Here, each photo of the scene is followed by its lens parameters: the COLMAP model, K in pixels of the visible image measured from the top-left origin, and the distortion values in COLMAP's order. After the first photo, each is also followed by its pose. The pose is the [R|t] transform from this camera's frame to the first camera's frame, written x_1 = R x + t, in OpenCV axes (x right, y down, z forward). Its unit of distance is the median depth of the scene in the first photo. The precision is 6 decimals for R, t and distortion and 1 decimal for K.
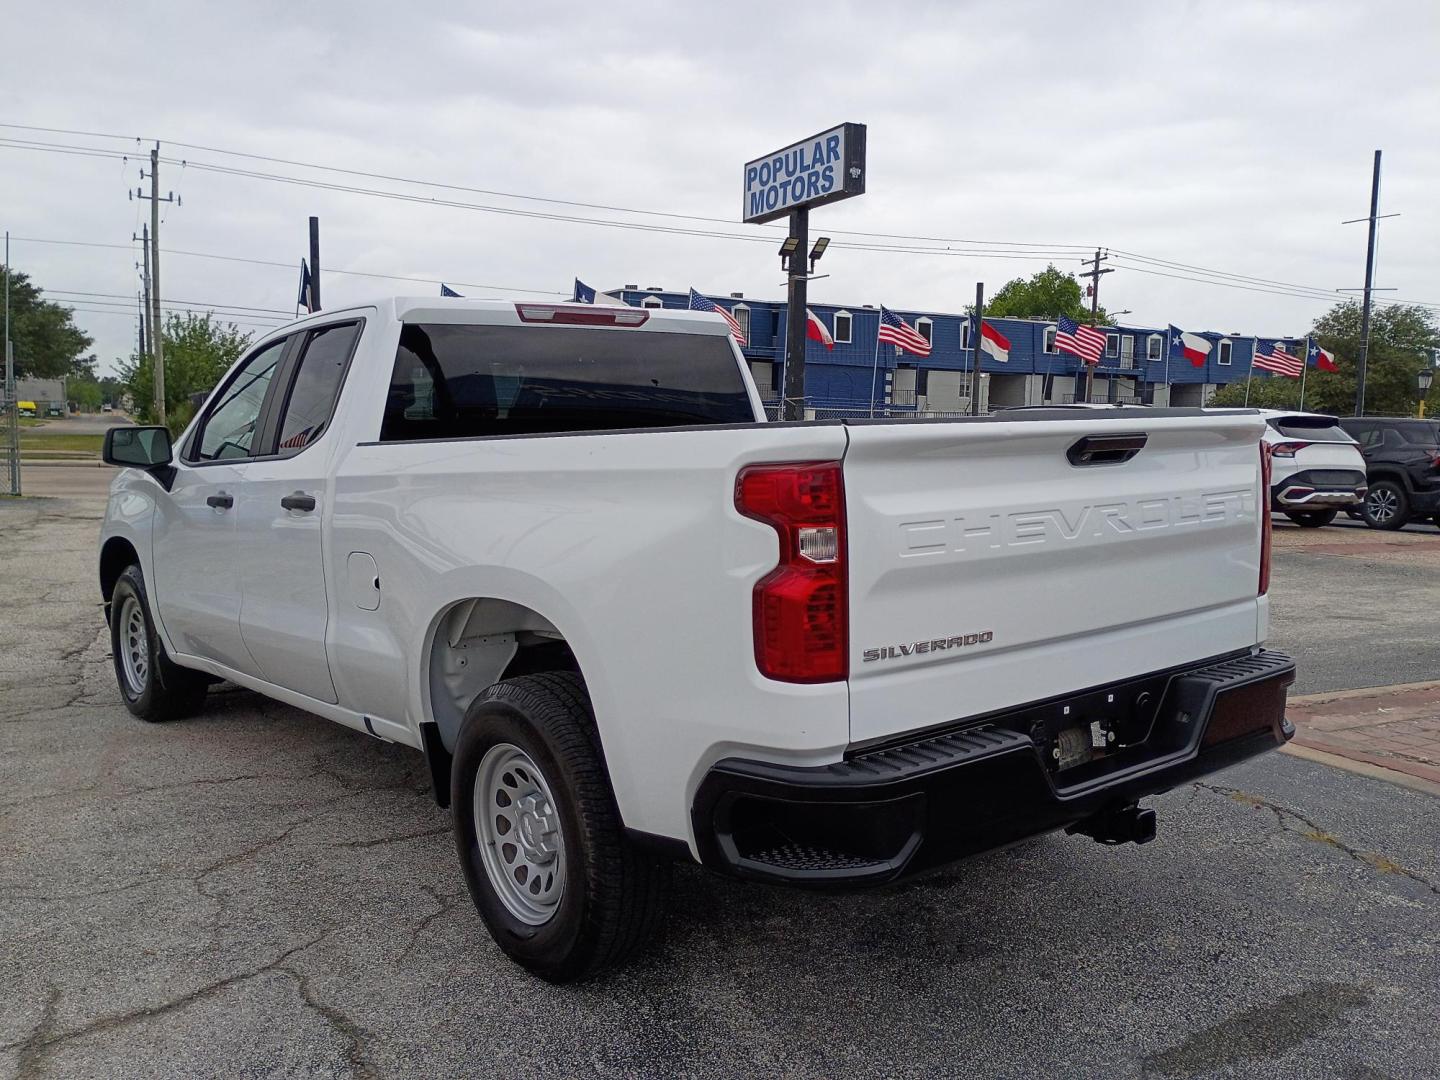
lens RADIAL K [[1236.2, 0, 723.5], [0, 1236.2, 537.4], [0, 0, 1]] dist [0.067876, -0.079311]
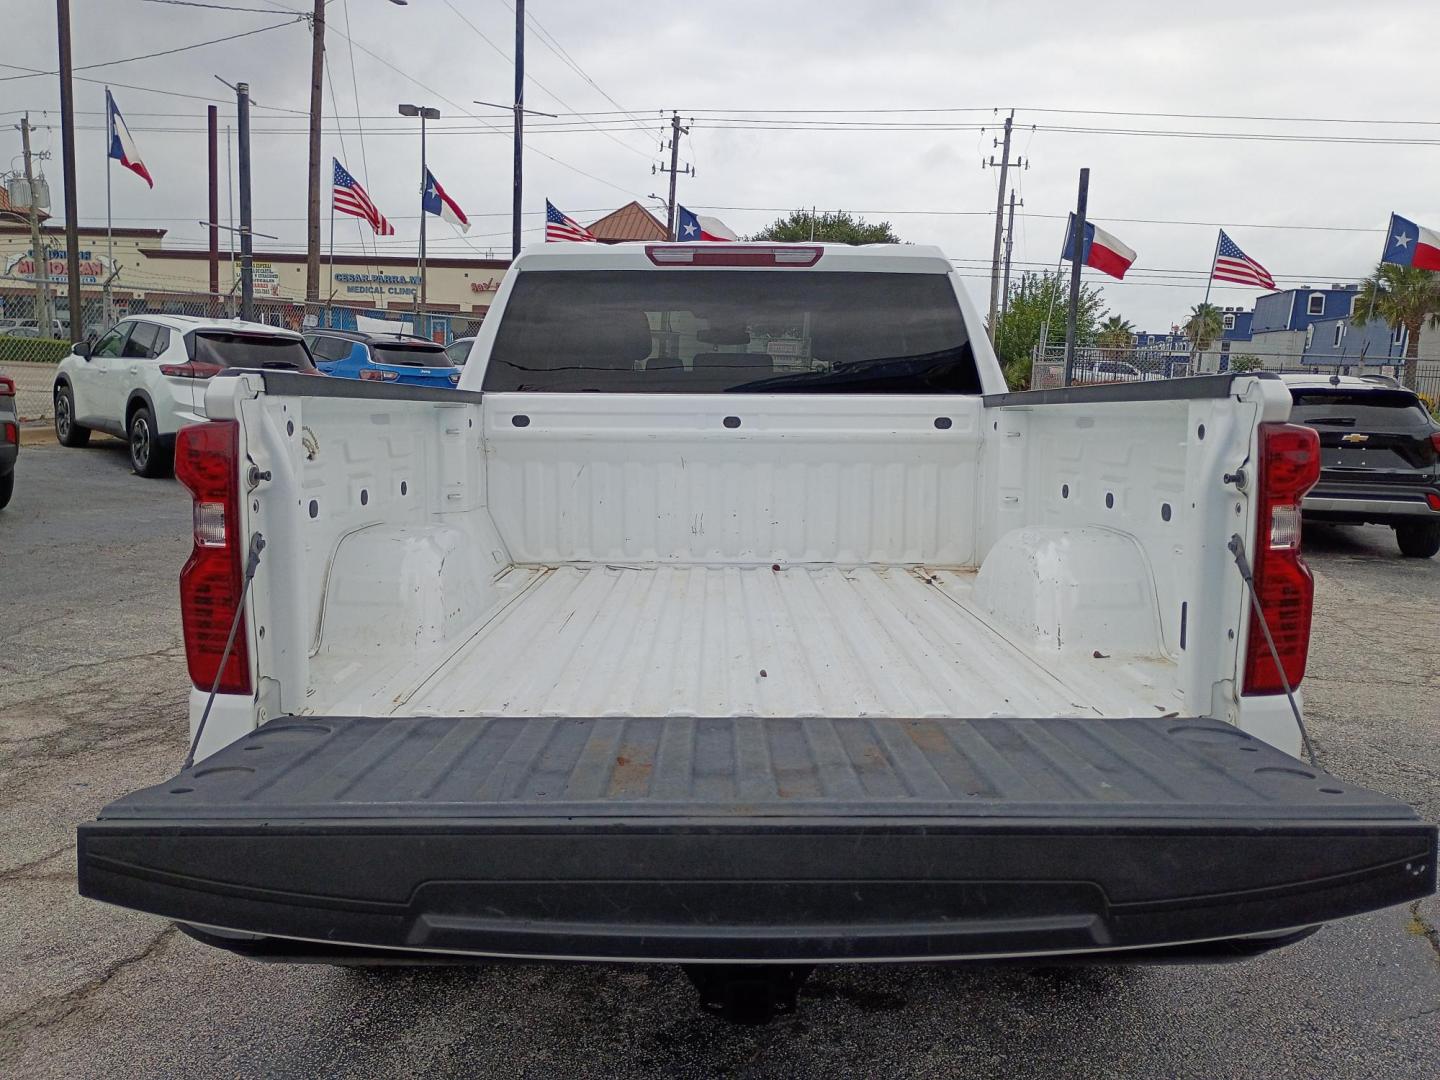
lens RADIAL K [[1228.1, 0, 720.0], [0, 1228.1, 540.0], [0, 0, 1]] dist [0.074815, -0.074288]
pose [[0.783318, 0.100732, -0.613405, 0.578072], [-0.077861, 0.994911, 0.063955, -0.042181], [0.616725, -0.002337, 0.787175, 0.390536]]
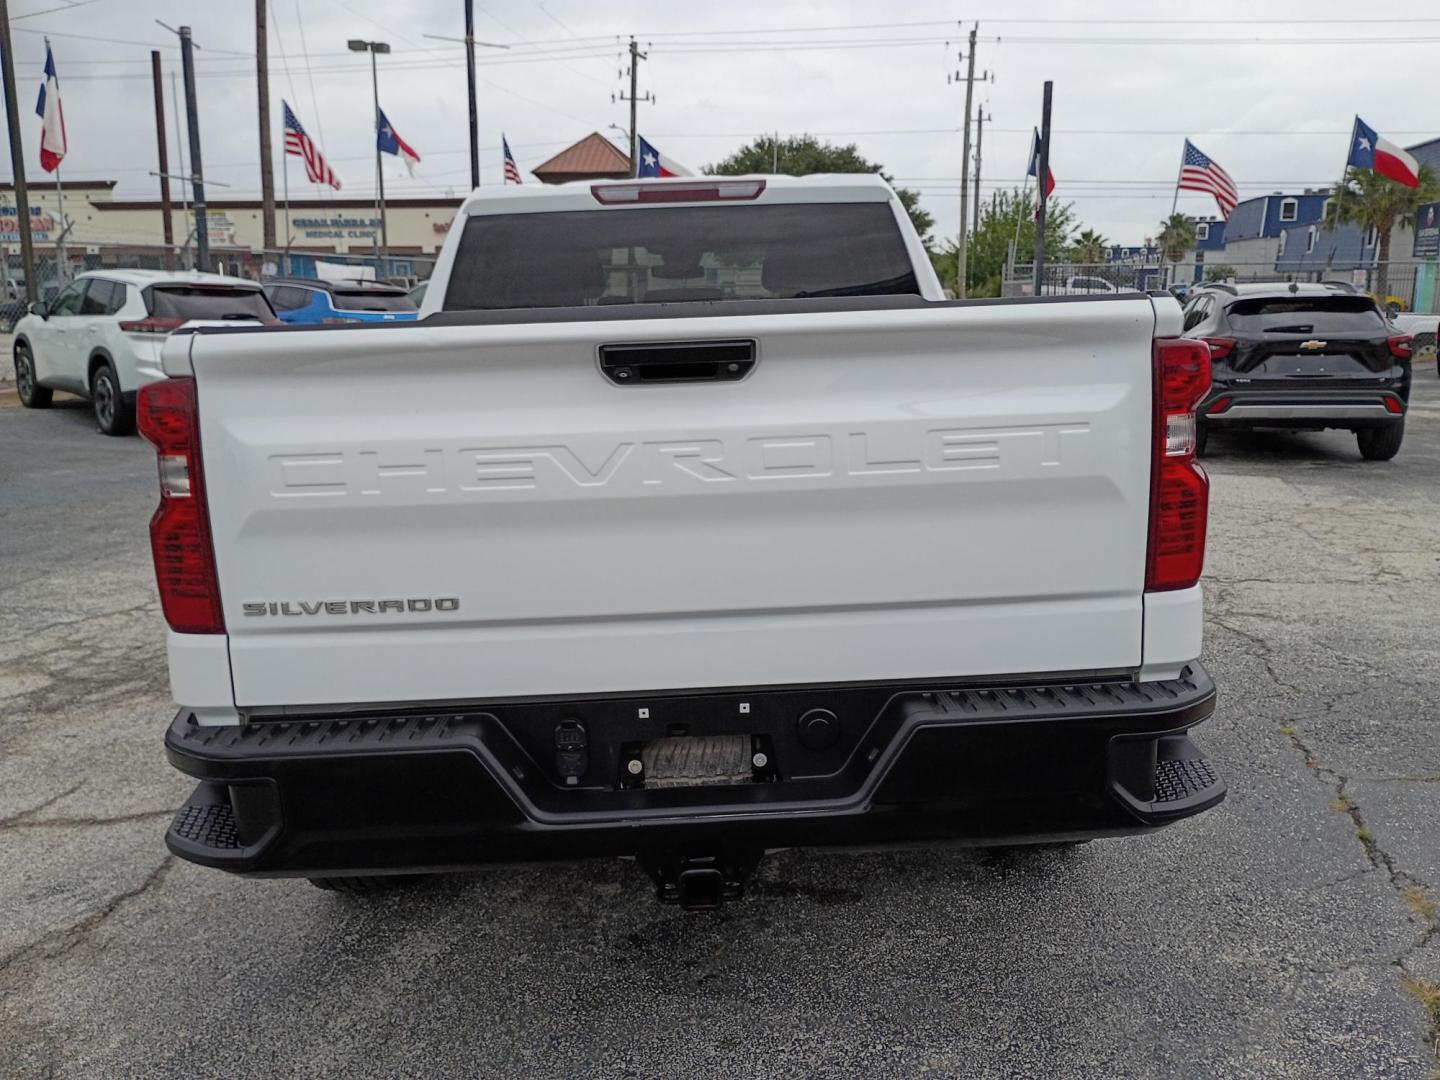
lens RADIAL K [[1236.2, 0, 723.5], [0, 1236.2, 537.4], [0, 0, 1]] dist [0.067876, -0.079311]
pose [[0.798586, 0.096180, -0.594146, 0.621595], [-0.035153, 0.992918, 0.113485, -0.043342], [0.600853, -0.069741, 0.796311, 0.369240]]
